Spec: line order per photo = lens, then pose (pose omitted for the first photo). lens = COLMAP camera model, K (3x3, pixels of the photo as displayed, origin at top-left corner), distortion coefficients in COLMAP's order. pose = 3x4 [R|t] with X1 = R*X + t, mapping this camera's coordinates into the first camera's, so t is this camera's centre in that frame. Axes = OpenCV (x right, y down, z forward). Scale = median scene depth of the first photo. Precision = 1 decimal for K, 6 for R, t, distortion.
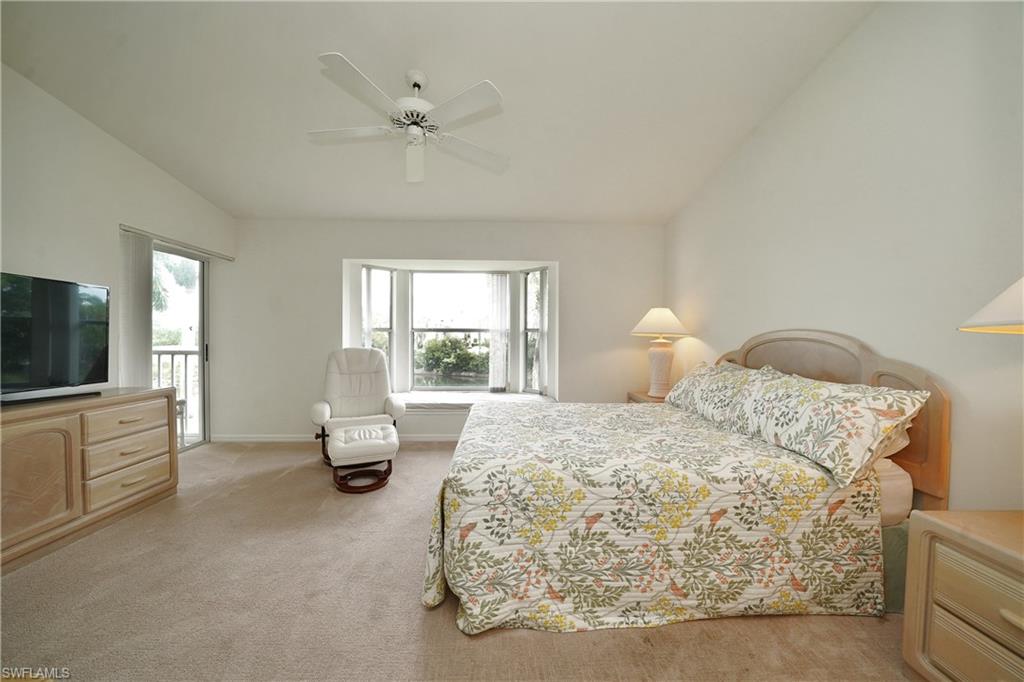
lens RADIAL K [[370.2, 0, 515.9], [0, 370.2, 322.3], [0, 0, 1]] dist [-0.001579, -0.000063]
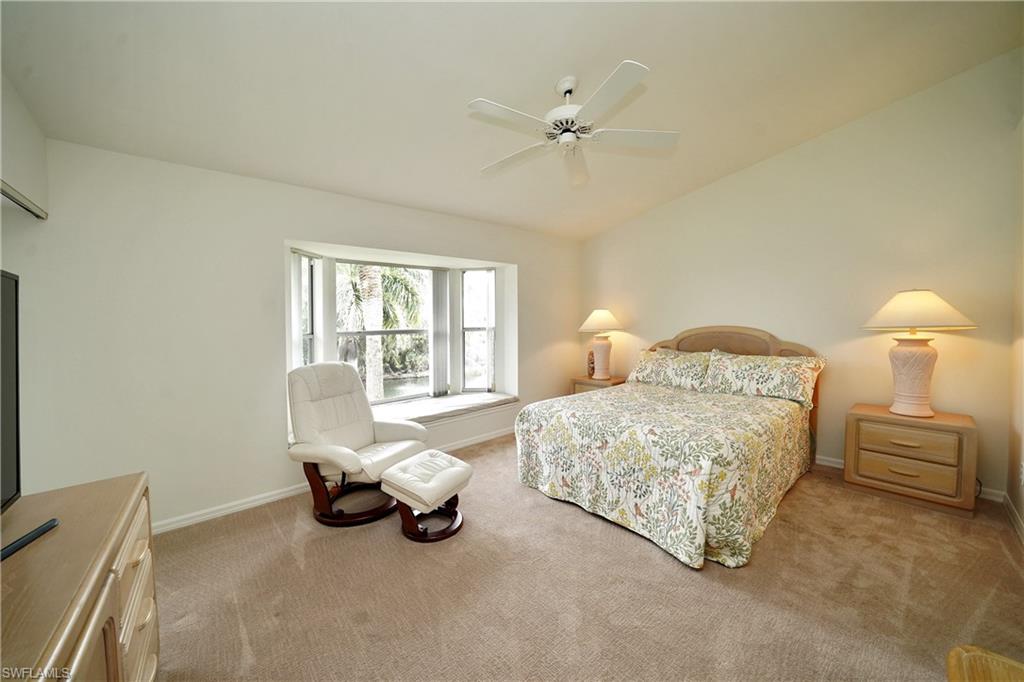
lens RADIAL K [[370.2, 0, 515.9], [0, 370.2, 322.3], [0, 0, 1]] dist [-0.001579, -0.000063]
pose [[0.774913, -0.024647, 0.631587, -1.014516], [0.007664, 0.999532, 0.029602, -0.053563], [-0.632022, -0.018099, 0.774739, 0.314505]]
